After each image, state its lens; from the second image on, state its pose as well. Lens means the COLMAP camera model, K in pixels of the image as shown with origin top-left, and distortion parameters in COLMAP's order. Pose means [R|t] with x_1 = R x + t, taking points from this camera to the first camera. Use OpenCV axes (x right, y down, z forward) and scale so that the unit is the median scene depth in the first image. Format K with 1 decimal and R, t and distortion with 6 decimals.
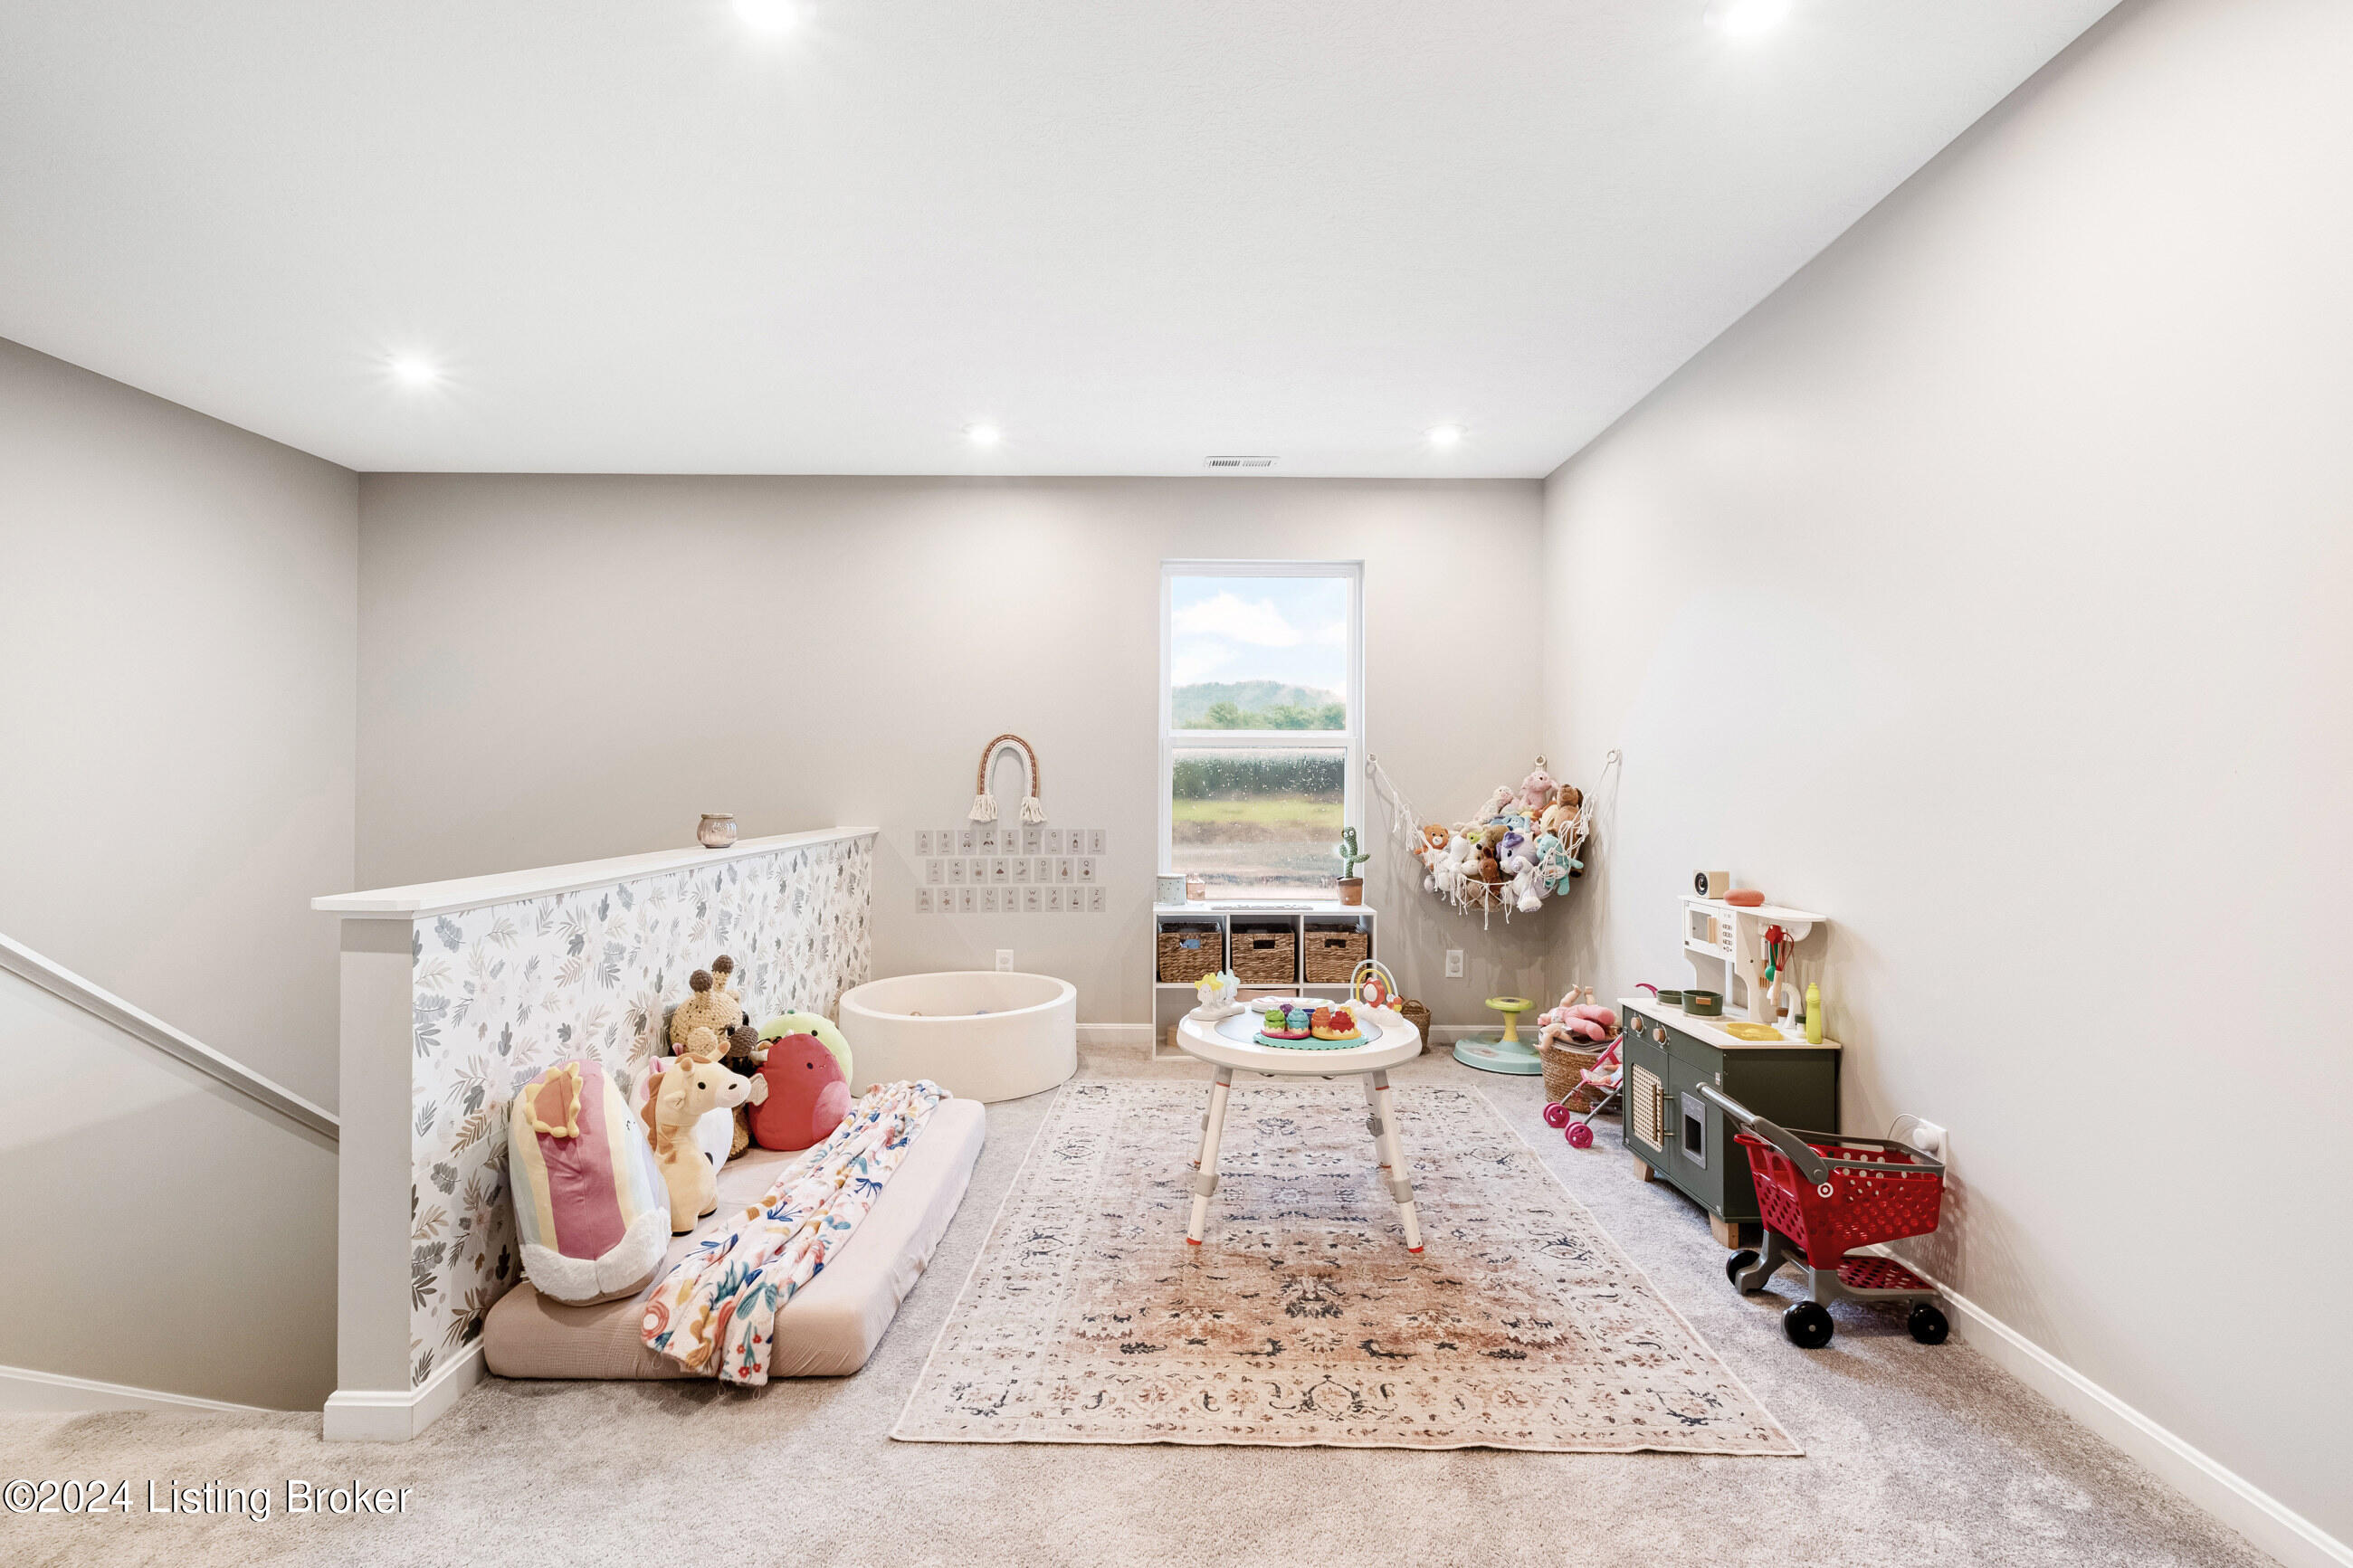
lens RADIAL K [[1012.0, 0, 1191.4], [0, 1012.0, 782.2], [0, 0, 1]] dist [0.005379, -0.005717]
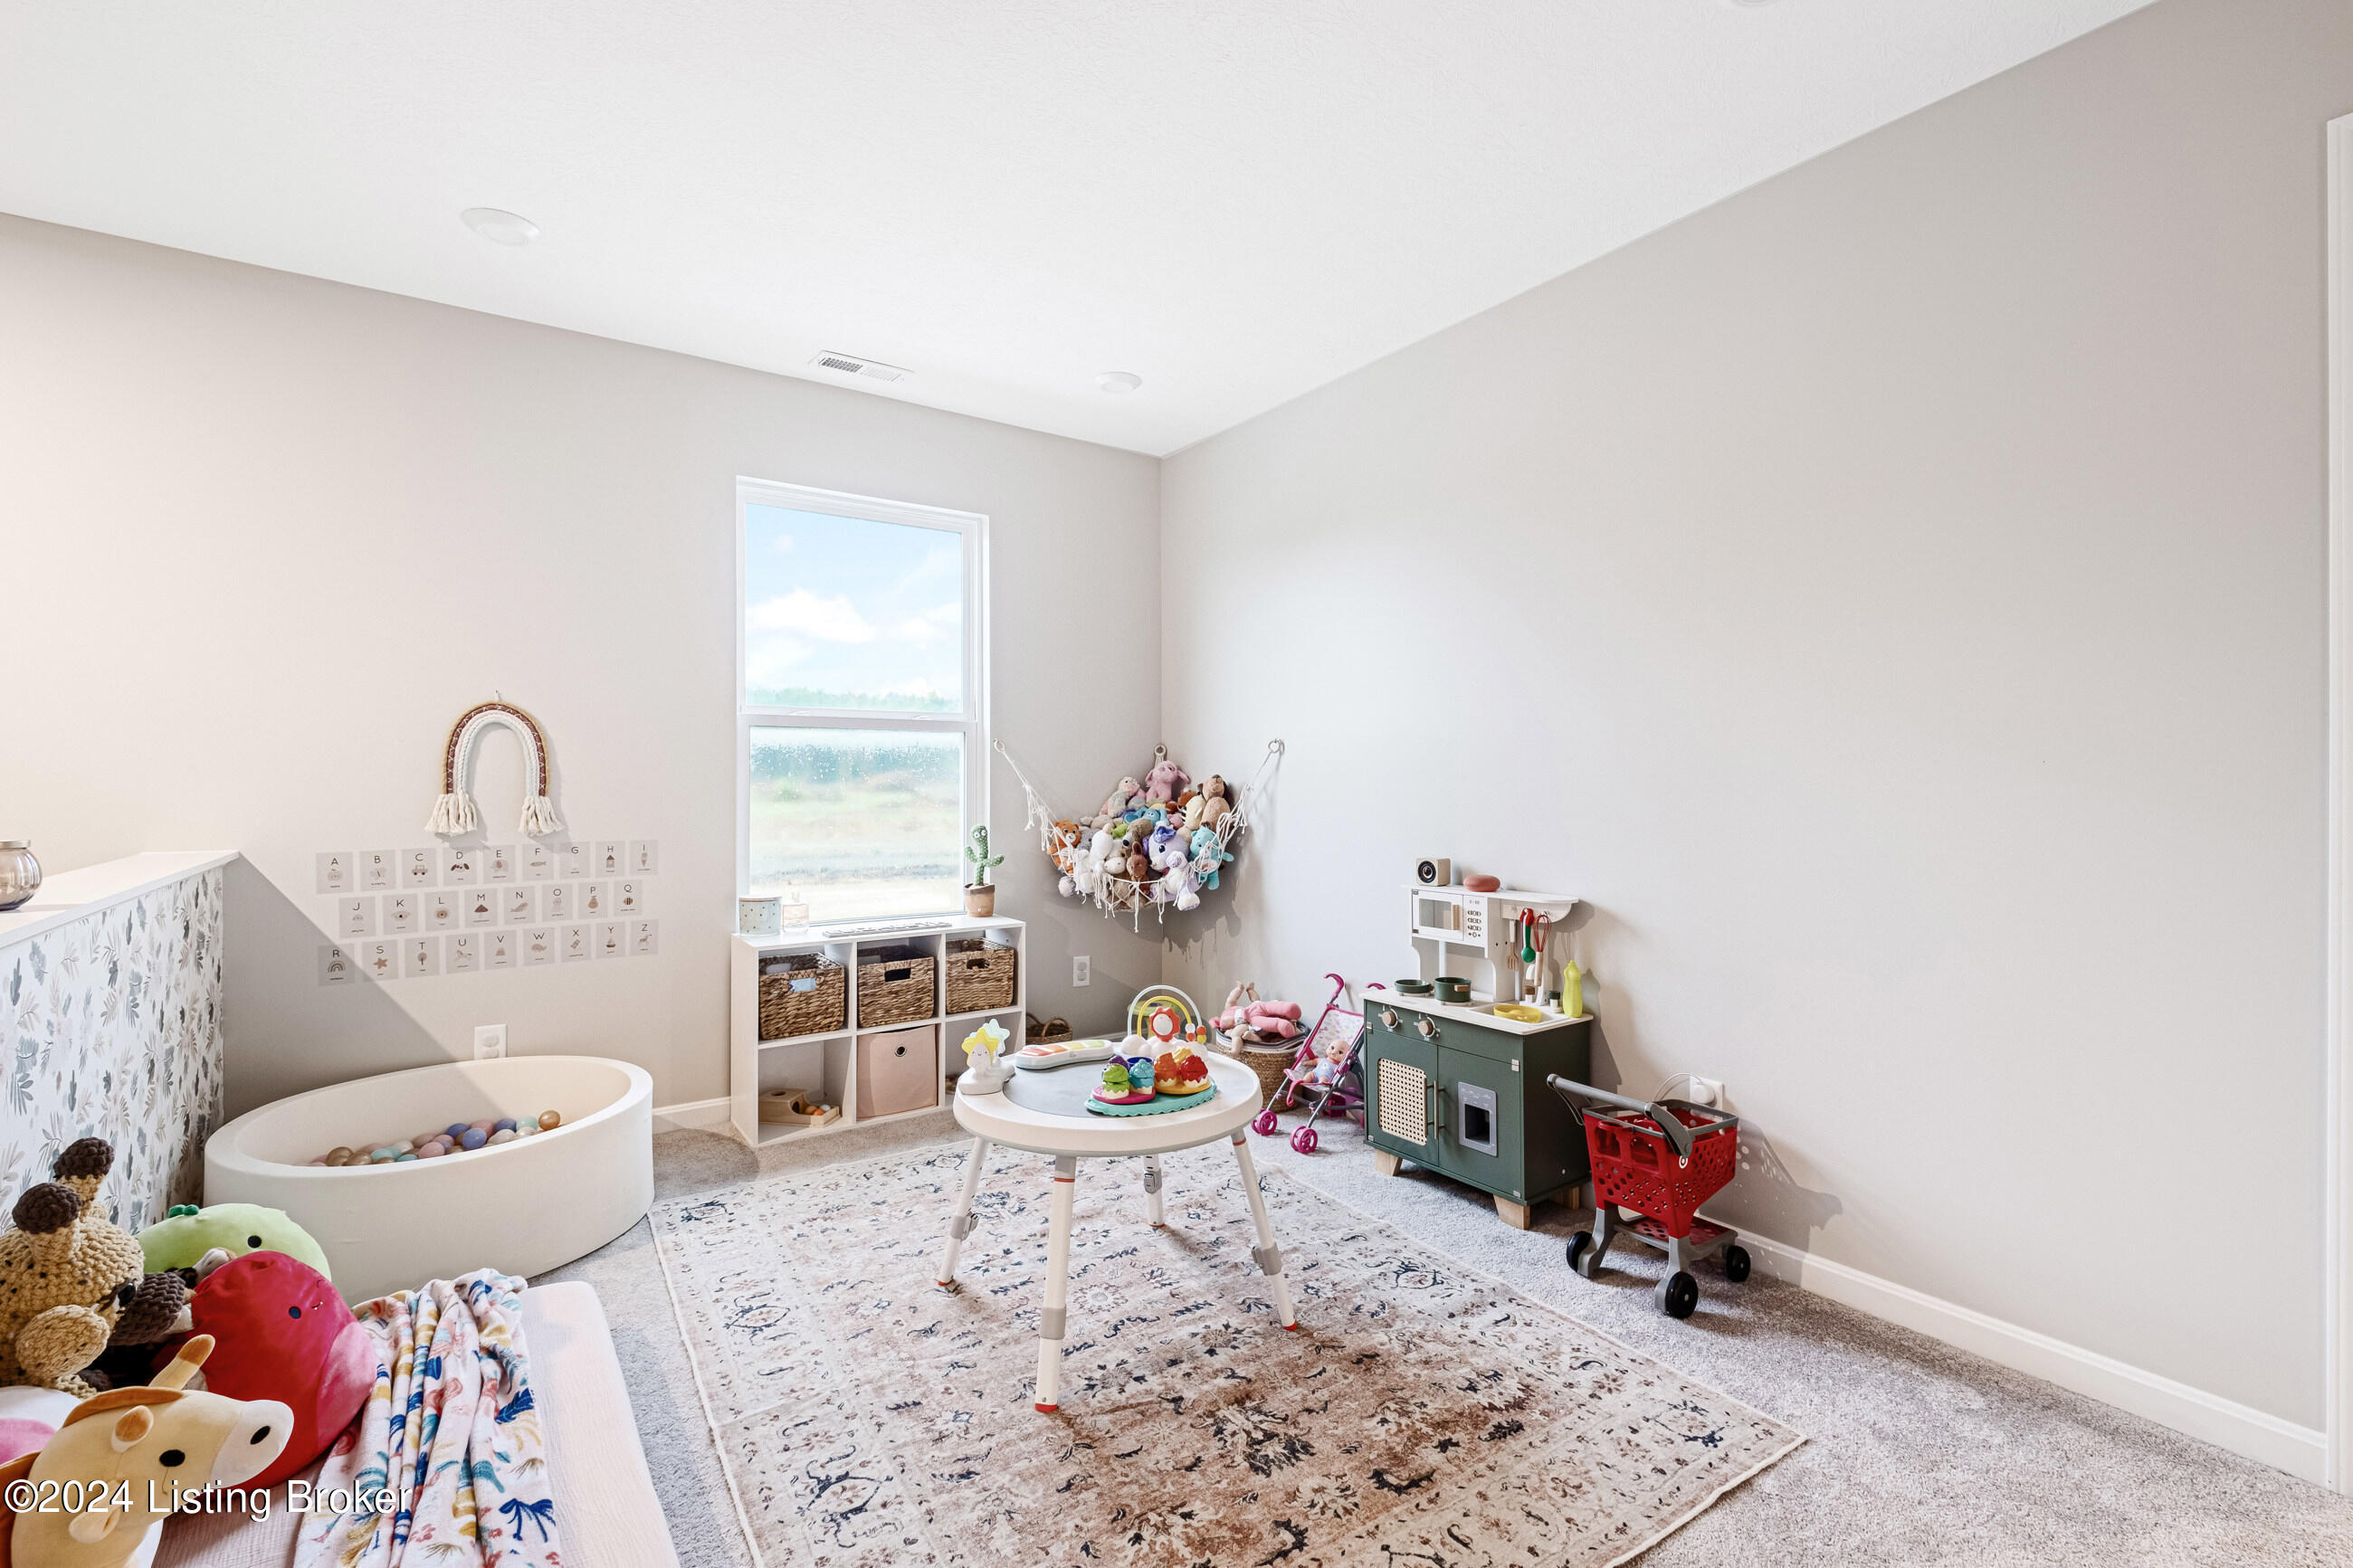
lens RADIAL K [[1012.0, 0, 1163.8], [0, 1012.0, 780.7], [0, 0, 1]] dist [0.005379, -0.005717]
pose [[0.832302, -0.006045, 0.554289, -0.279610], [0.002530, 0.999972, 0.007106, 0.000850], [-0.554316, -0.004512, 0.832294, 0.301543]]
